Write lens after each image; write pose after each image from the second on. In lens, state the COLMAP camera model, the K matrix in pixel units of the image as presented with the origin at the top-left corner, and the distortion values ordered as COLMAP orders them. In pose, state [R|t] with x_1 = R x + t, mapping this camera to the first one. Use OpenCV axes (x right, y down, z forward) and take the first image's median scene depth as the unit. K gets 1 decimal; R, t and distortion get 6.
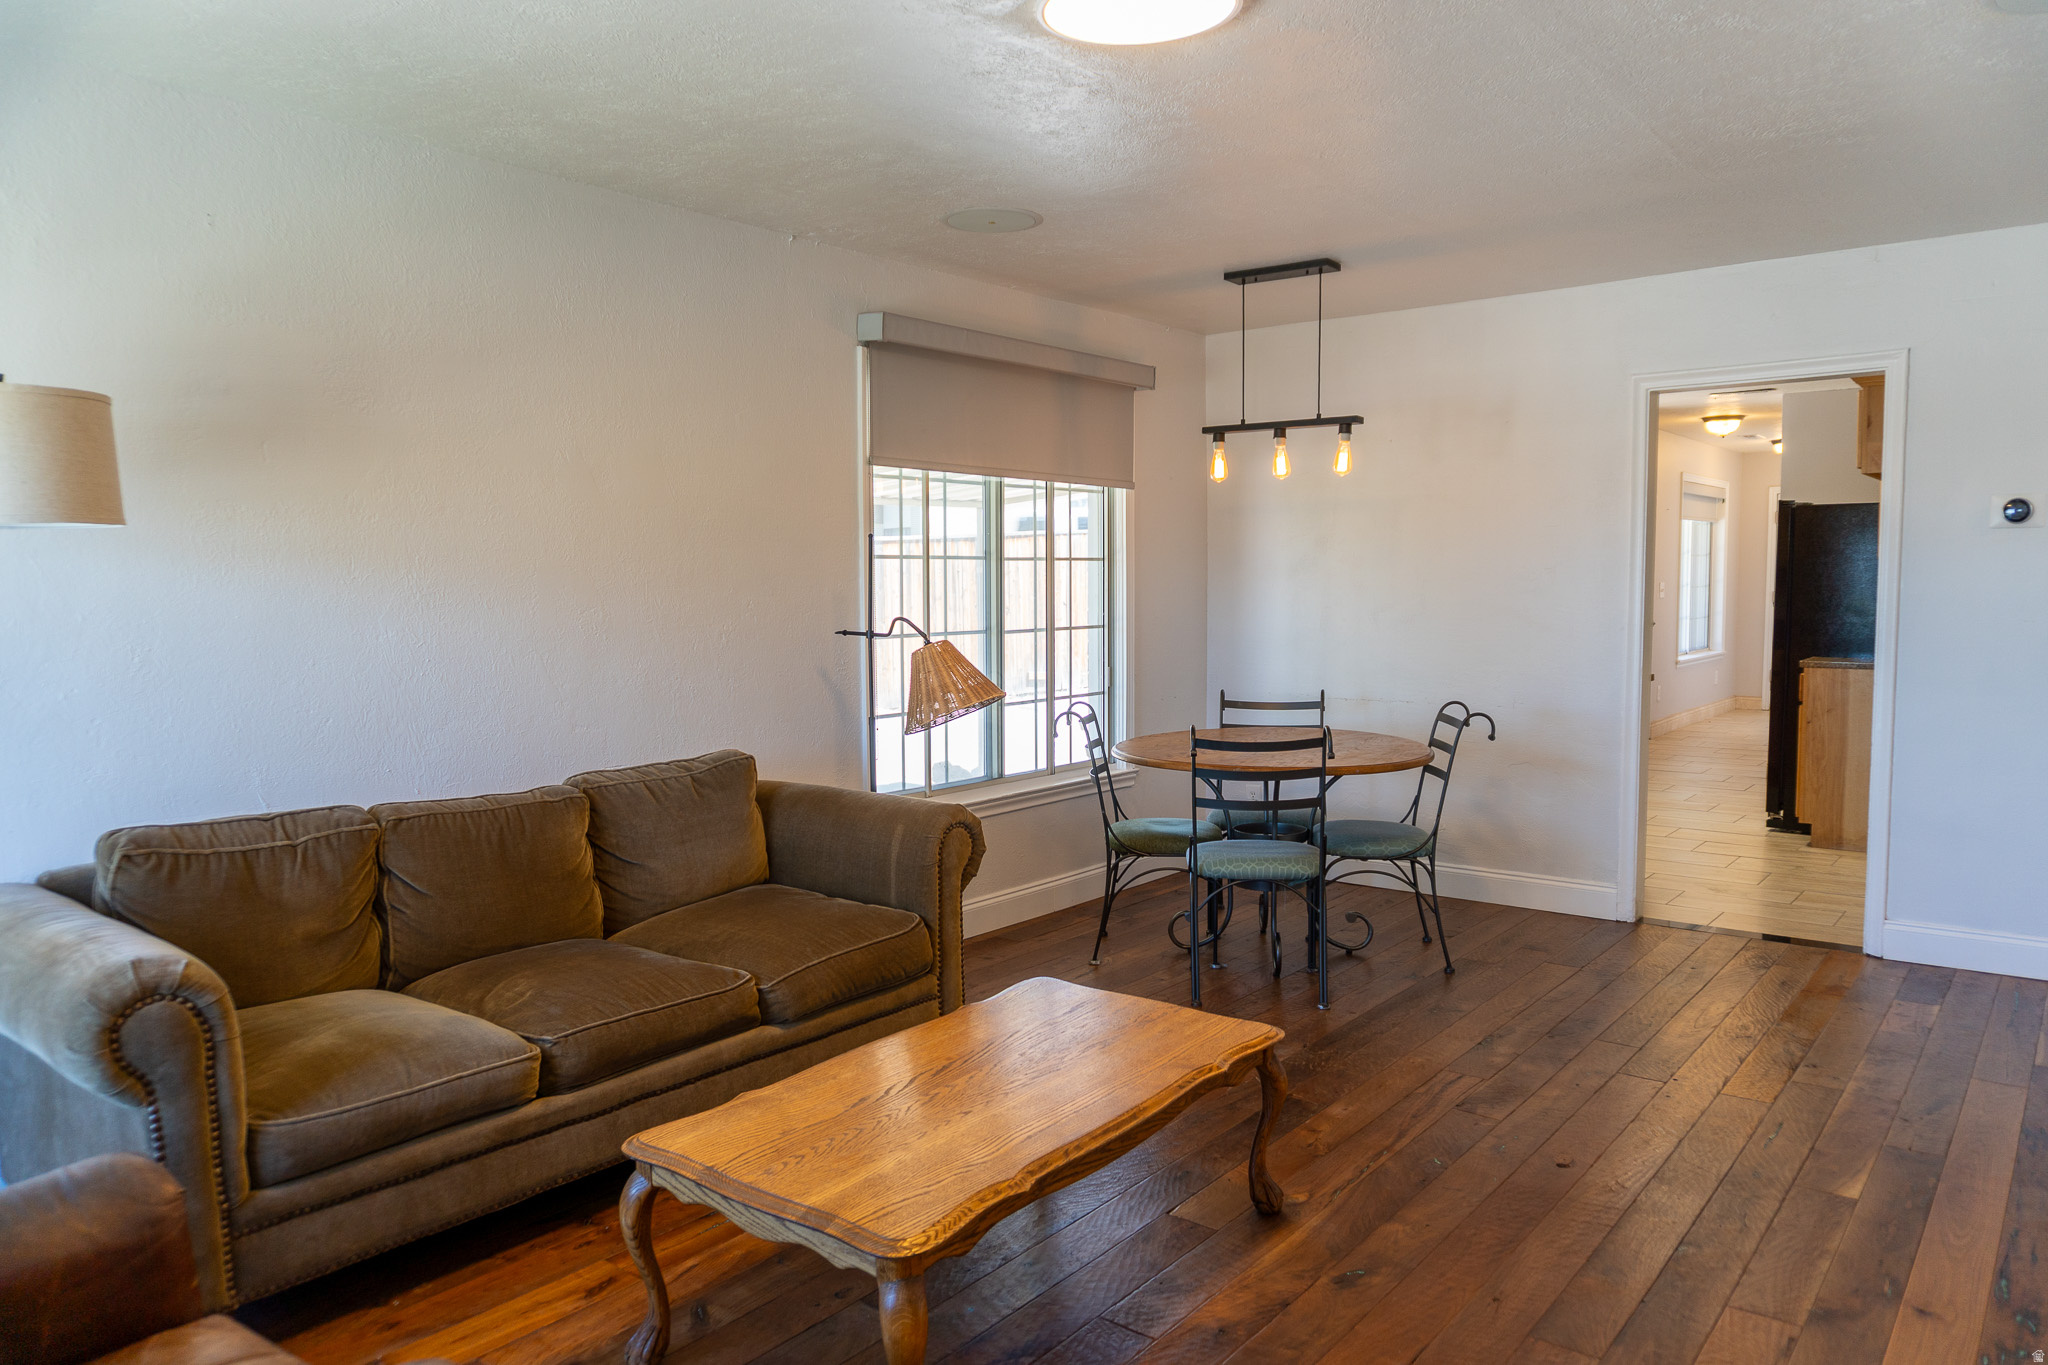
lens RADIAL K [[1367.0, 0, 1023.2], [0, 1367.0, 671.3], [0, 0, 1]] dist [-0.024744, -0.001301]
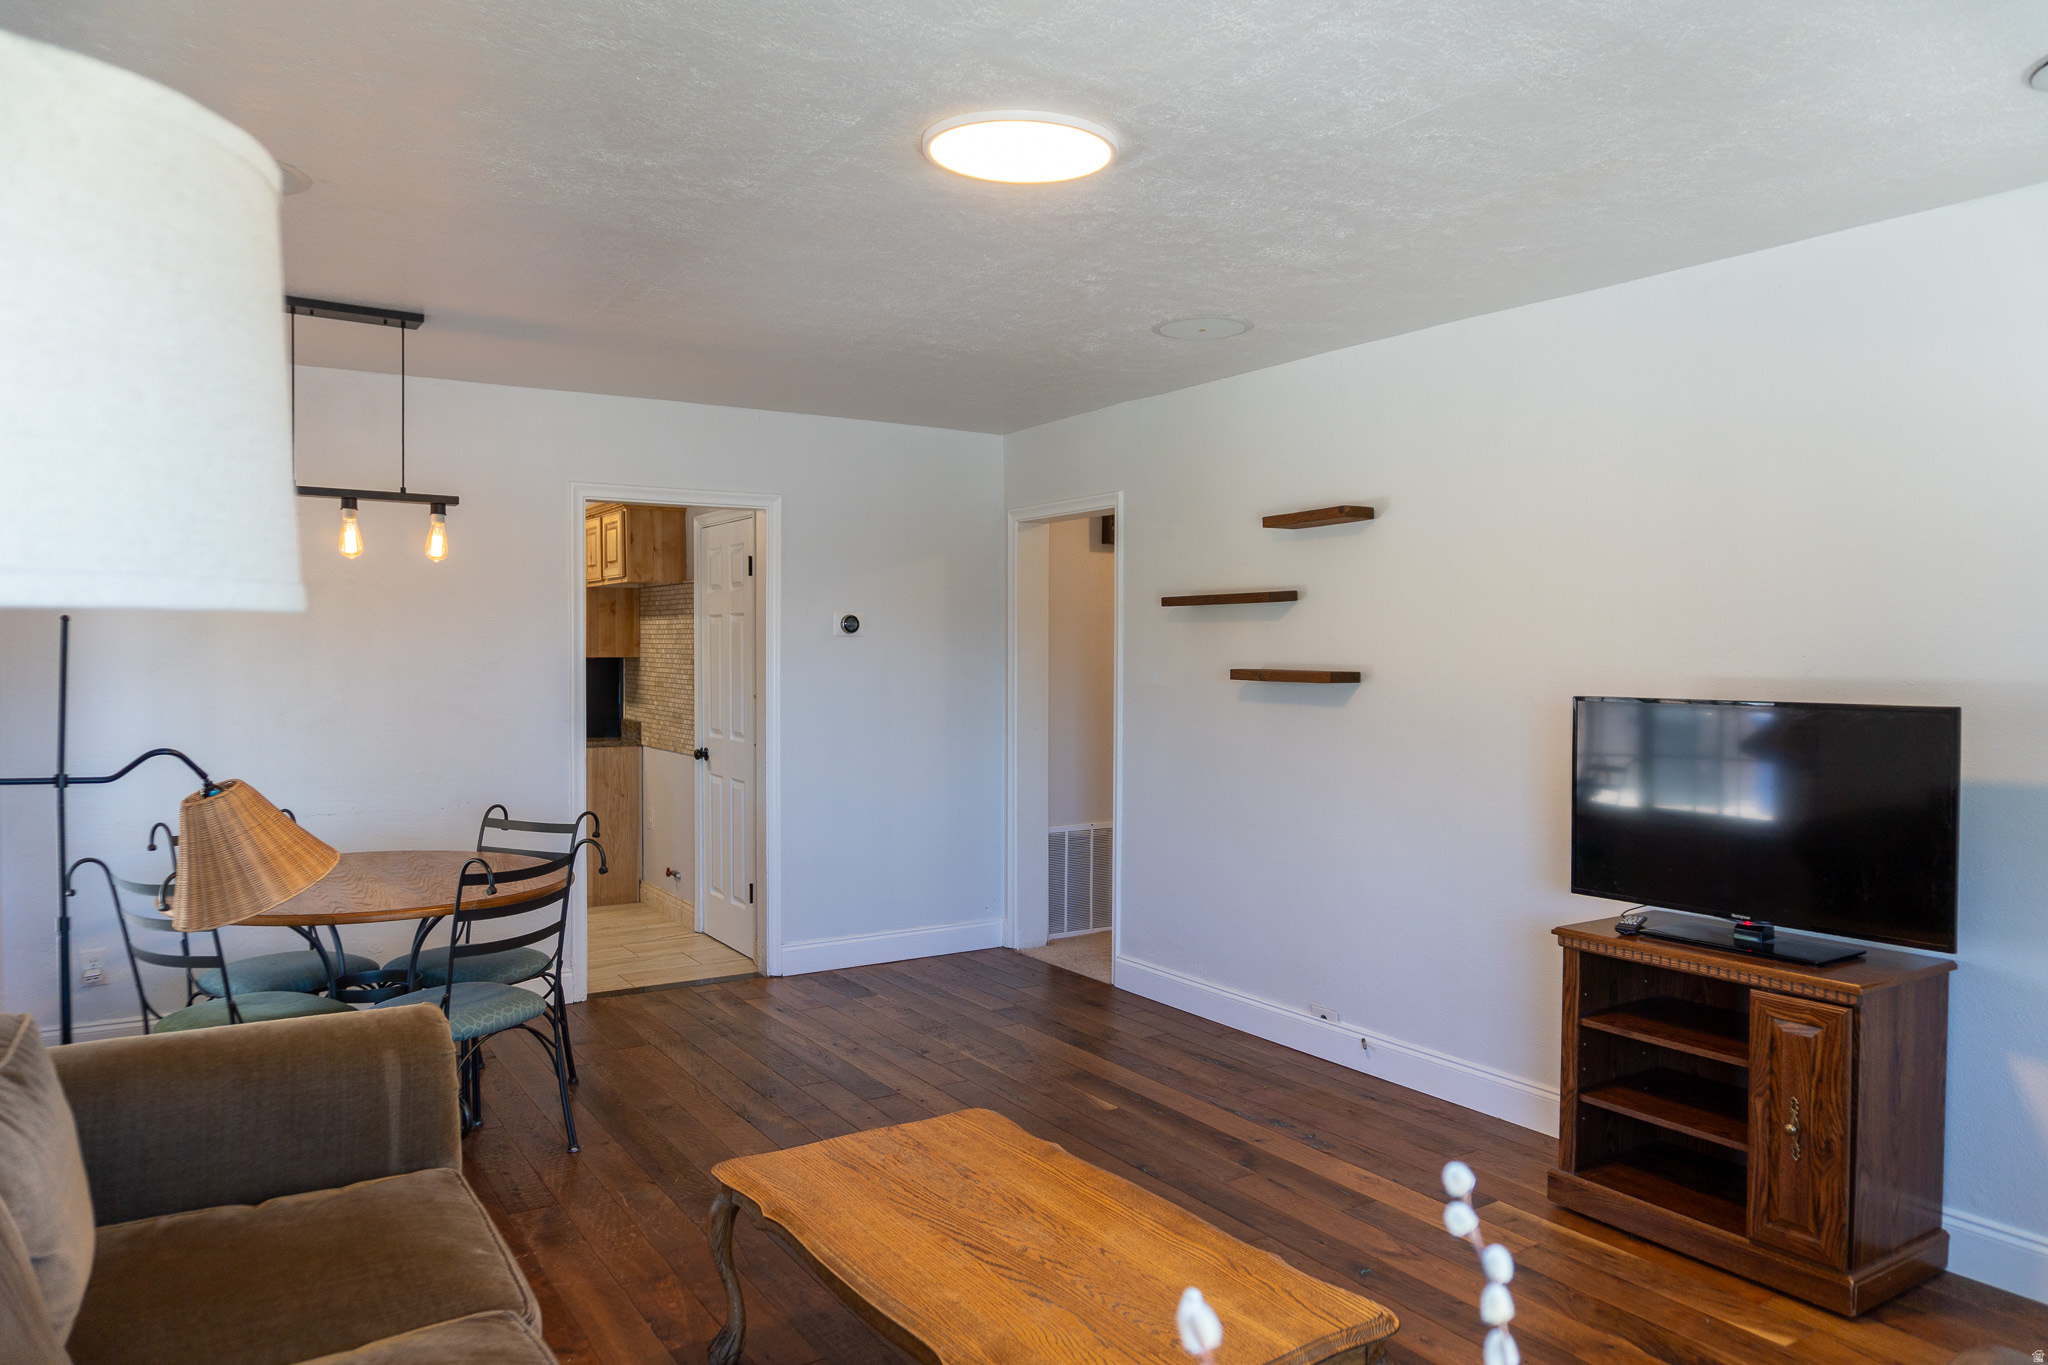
lens RADIAL K [[1367.0, 0, 1029.2], [0, 1367.0, 676.2], [0, 0, 1]] dist [-0.024744, -0.001301]
pose [[0.319871, -0.007140, 0.947434, -0.483078], [0.058473, 0.998214, -0.012219, -0.035782], [-0.945655, 0.059308, 0.319717, 0.360820]]
